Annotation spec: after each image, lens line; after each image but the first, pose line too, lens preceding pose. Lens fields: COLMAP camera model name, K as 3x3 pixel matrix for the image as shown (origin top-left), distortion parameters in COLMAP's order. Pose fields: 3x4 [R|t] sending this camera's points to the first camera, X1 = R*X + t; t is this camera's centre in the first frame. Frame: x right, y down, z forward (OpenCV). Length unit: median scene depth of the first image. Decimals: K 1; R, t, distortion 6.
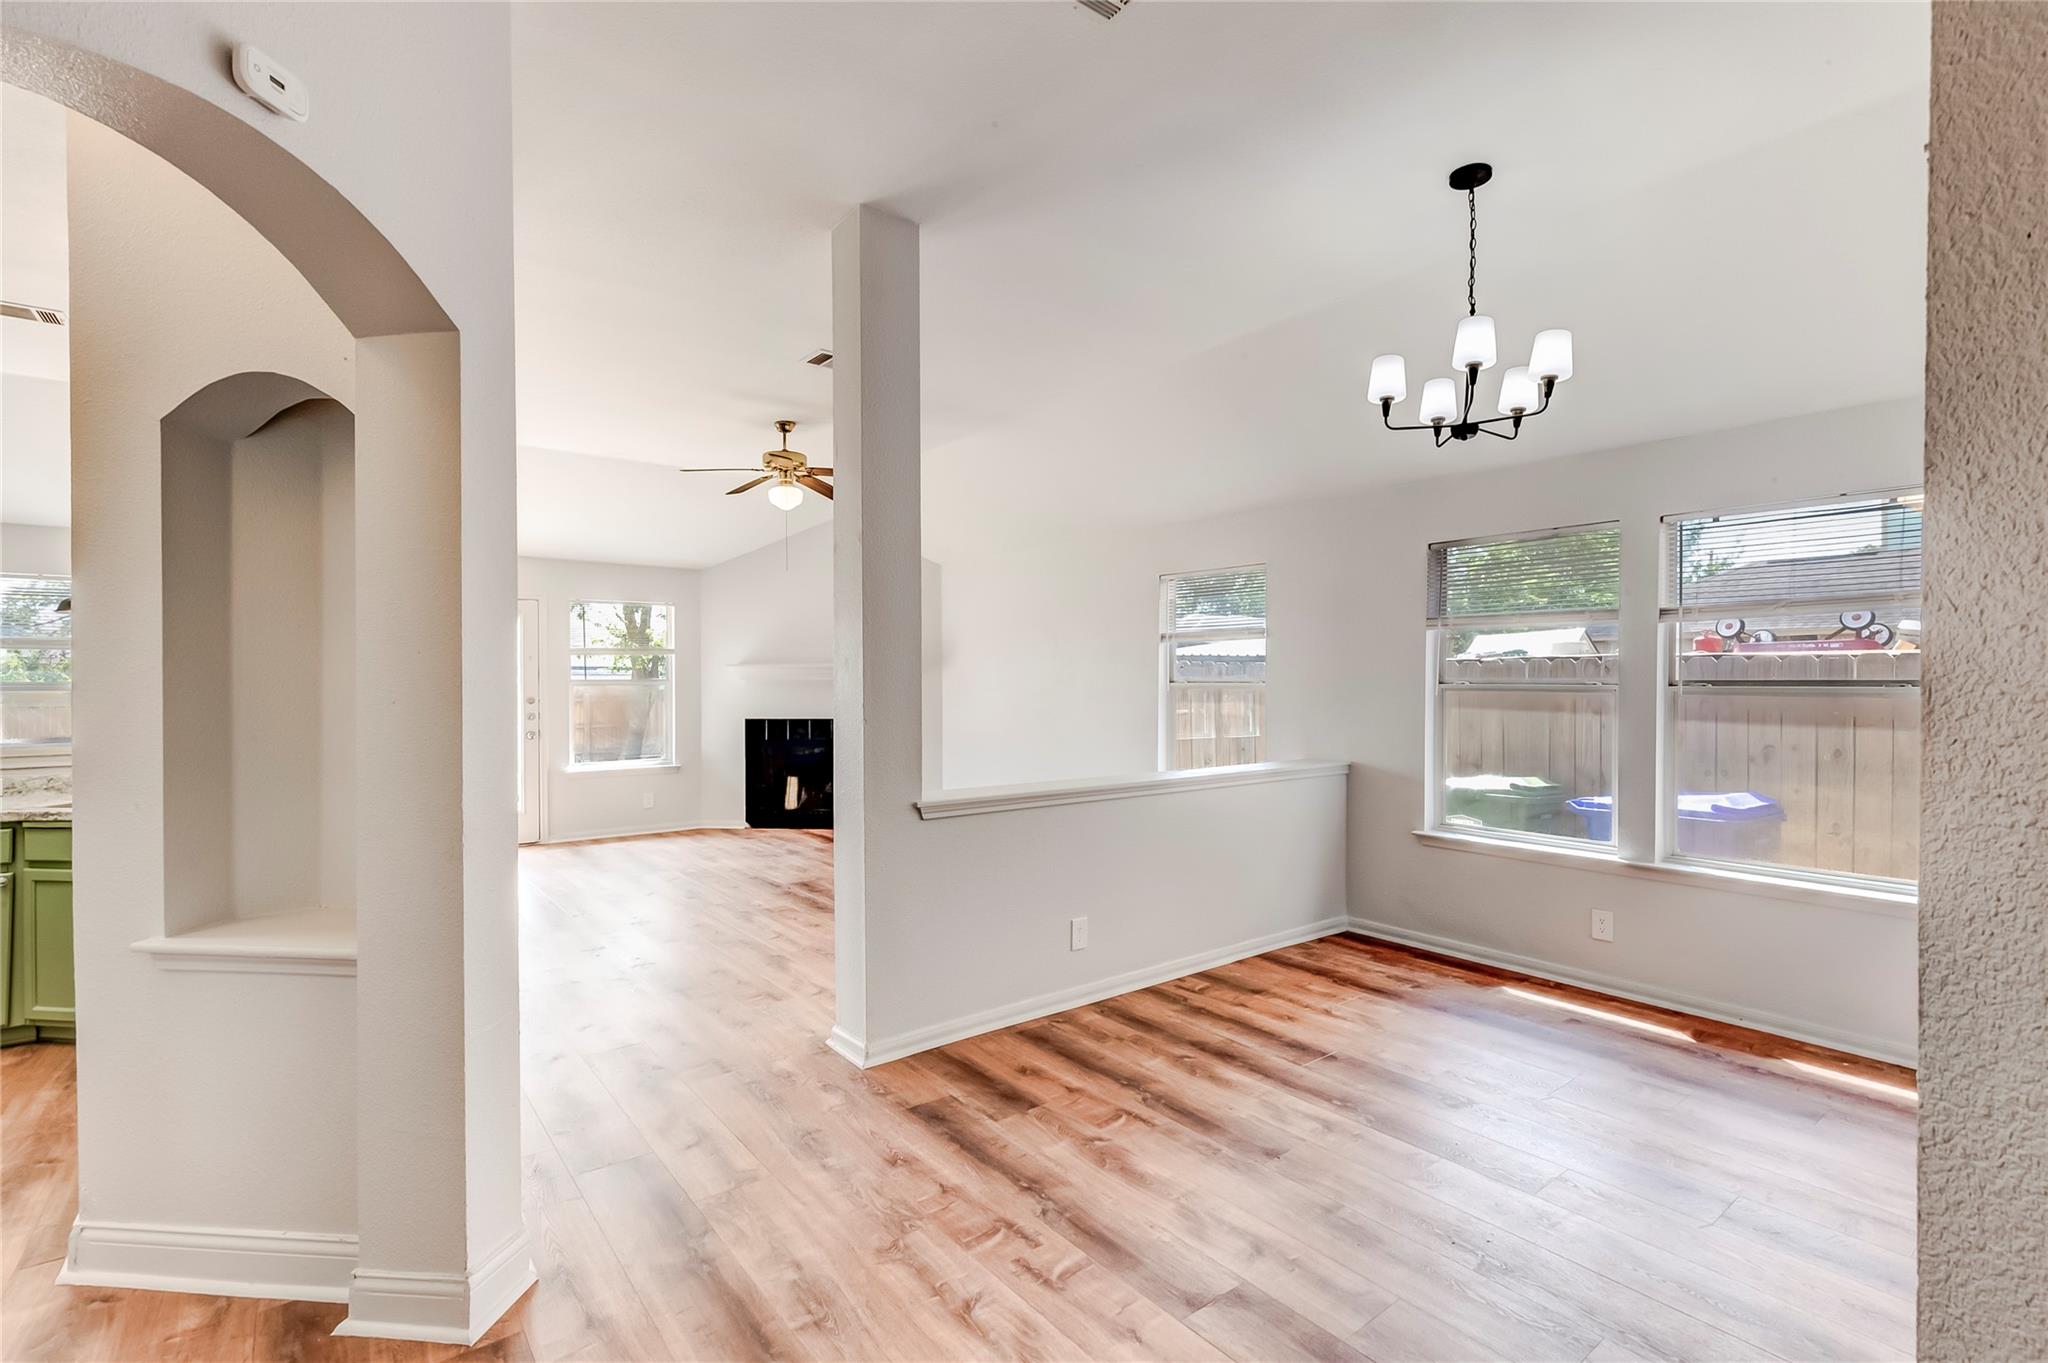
lens RADIAL K [[934.0, 0, 1023.3], [0, 934.0, 686.2], [0, 0, 1]] dist [0.003135, -0.000225]
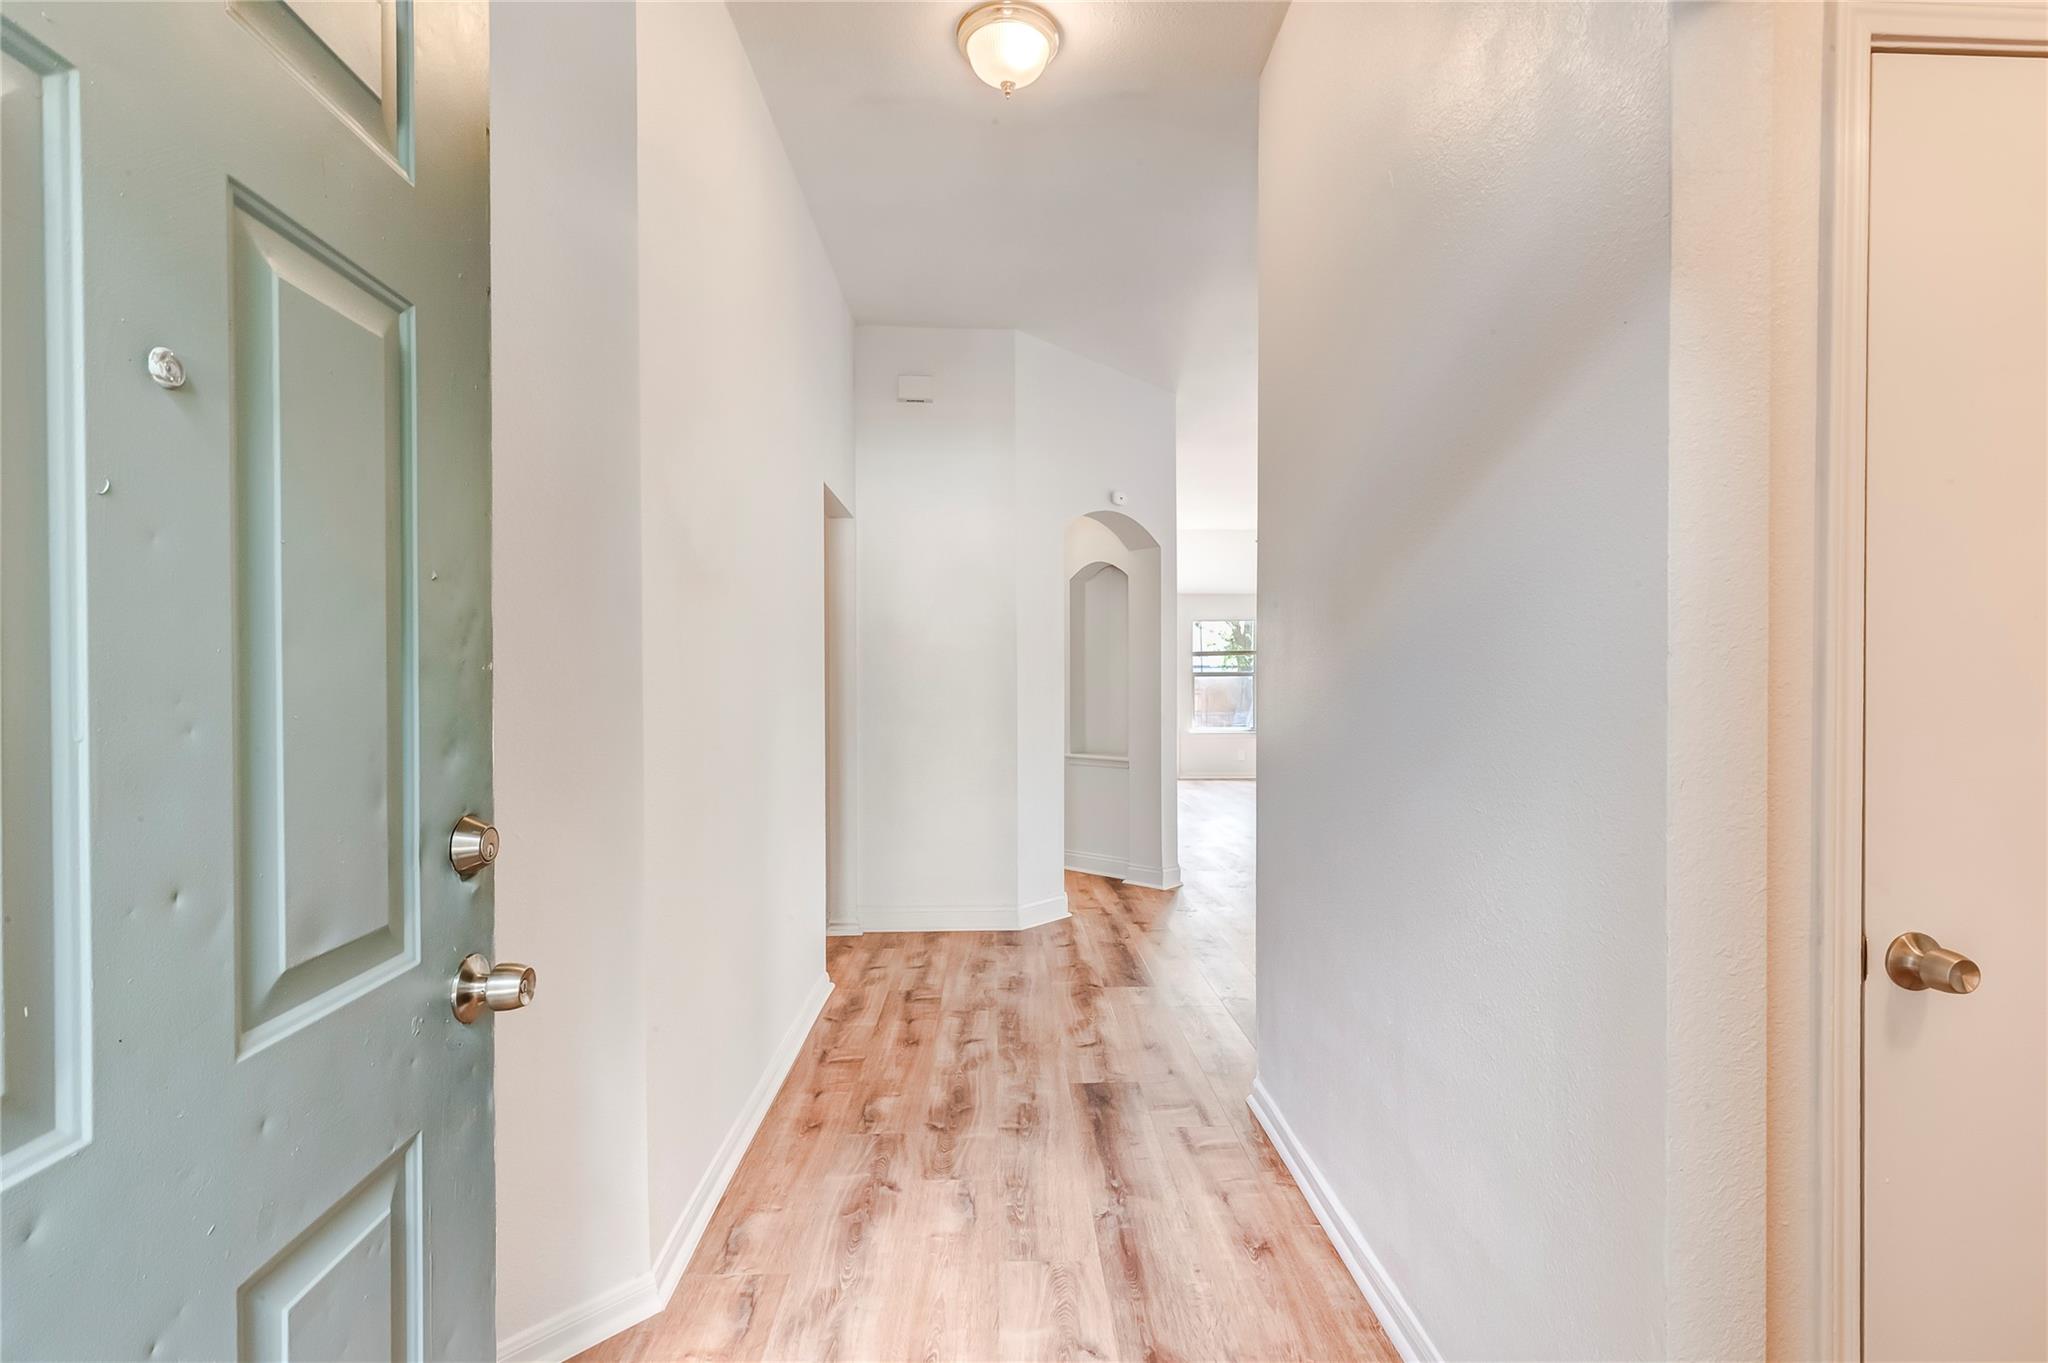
lens RADIAL K [[951.1, 0, 1058.4], [0, 951.1, 684.5], [0, 0, 1]] dist [0.001583, -0.000470]
pose [[0.830759, -0.001174, -0.556631, 0.353758], [0.000229, 0.999998, -0.001766, 0.030338], [0.556632, 0.001339, 0.830758, -0.736367]]
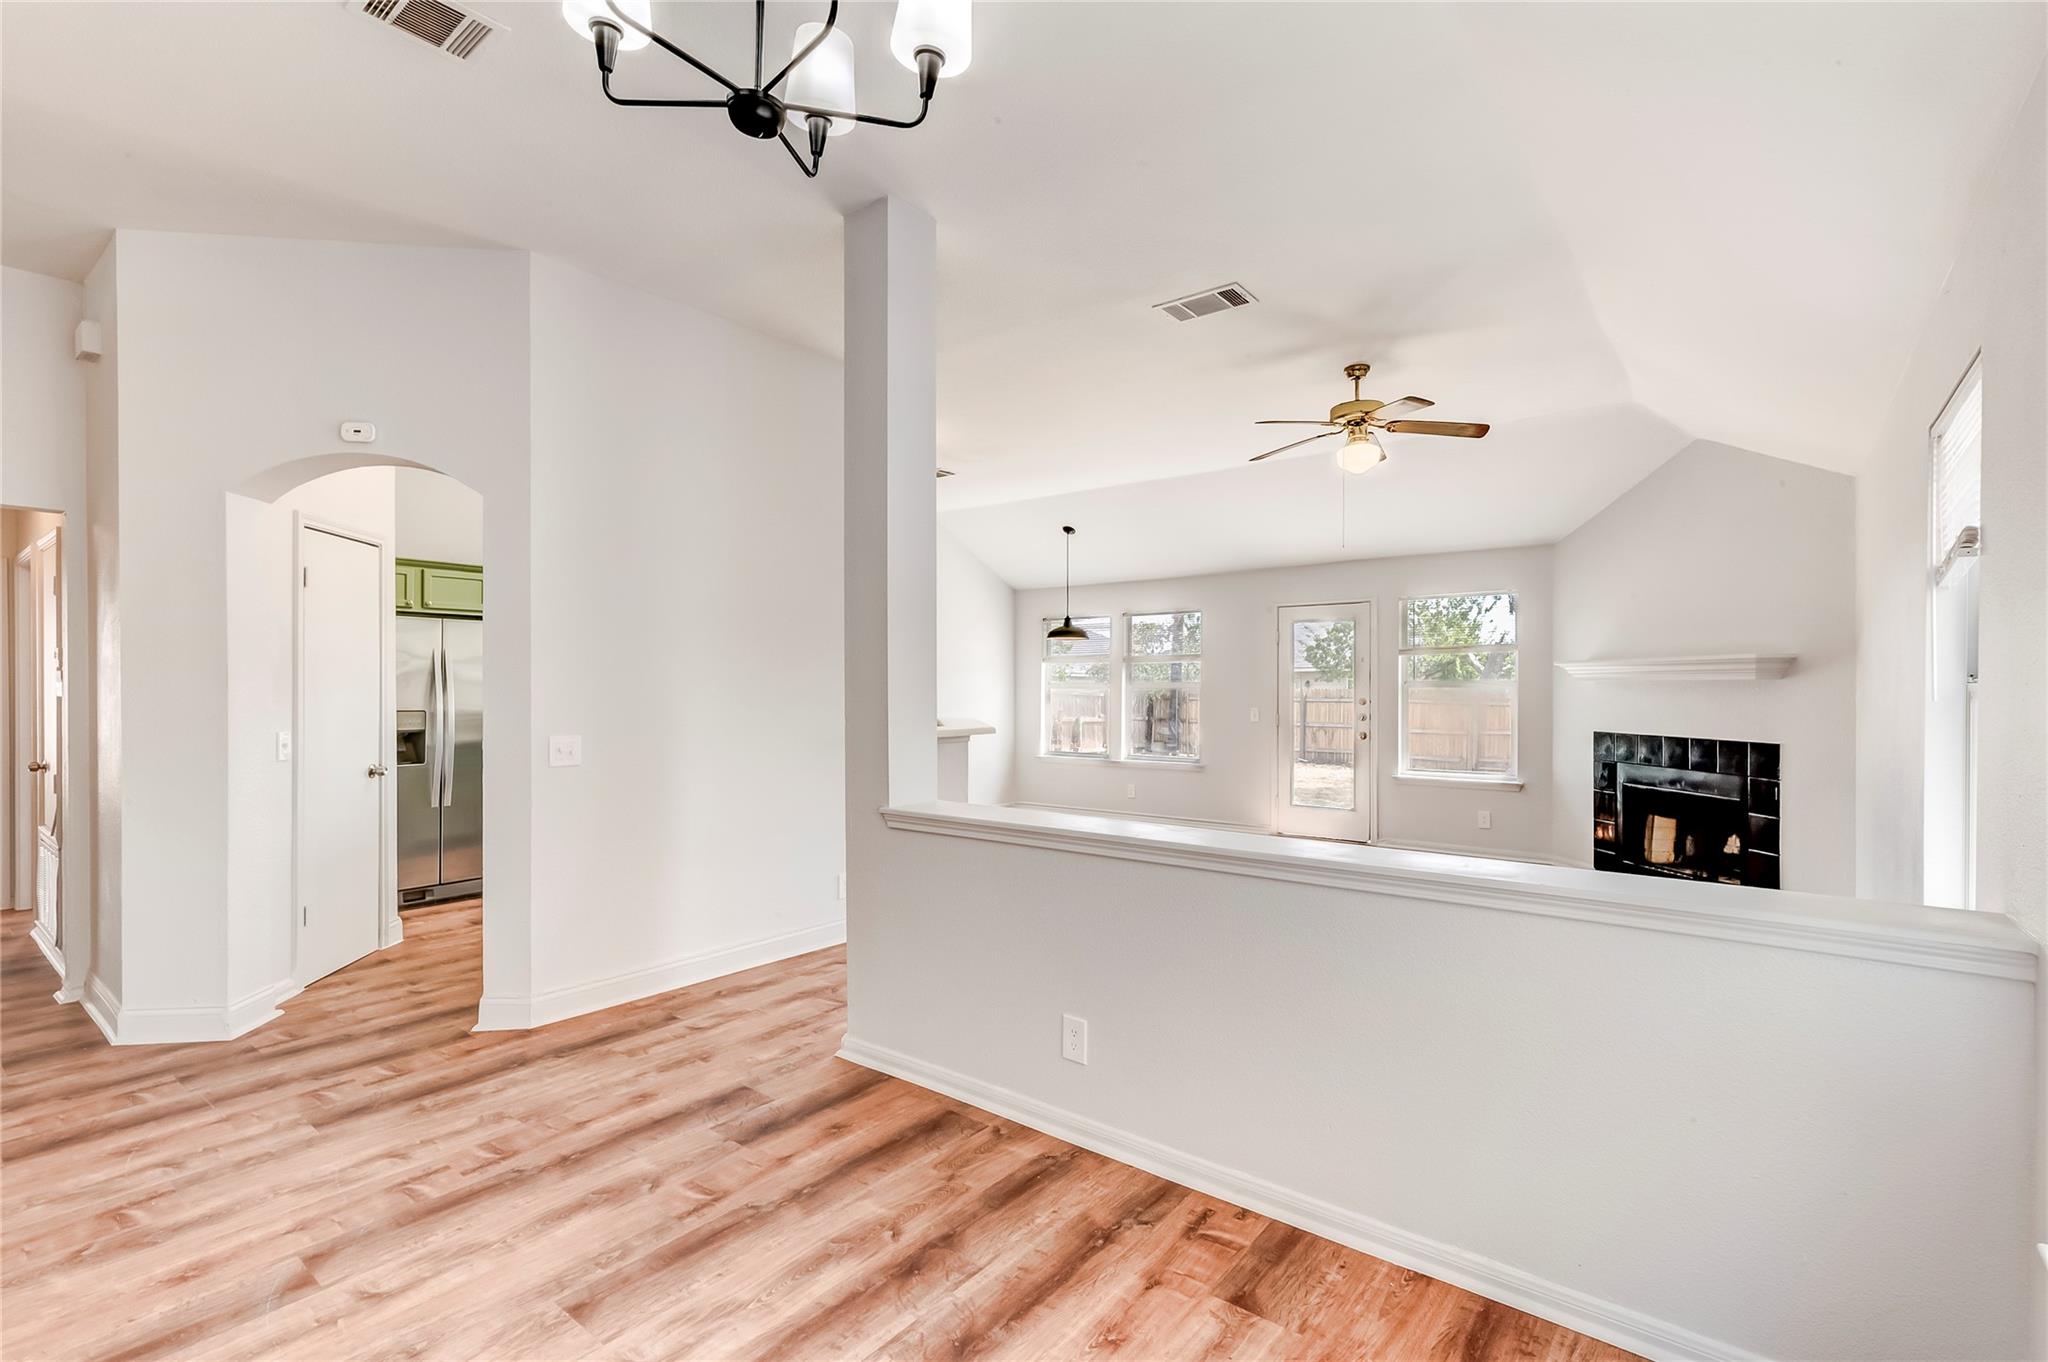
lens RADIAL K [[934.0, 0, 1023.3], [0, 934.0, 685.7], [0, 0, 1]] dist [0.003135, -0.000225]
pose [[0.233840, 0.002634, -0.972272, 0.675189], [-0.005494, 0.999984, 0.001387, -0.002138], [0.972260, 0.005018, 0.233850, 0.732235]]
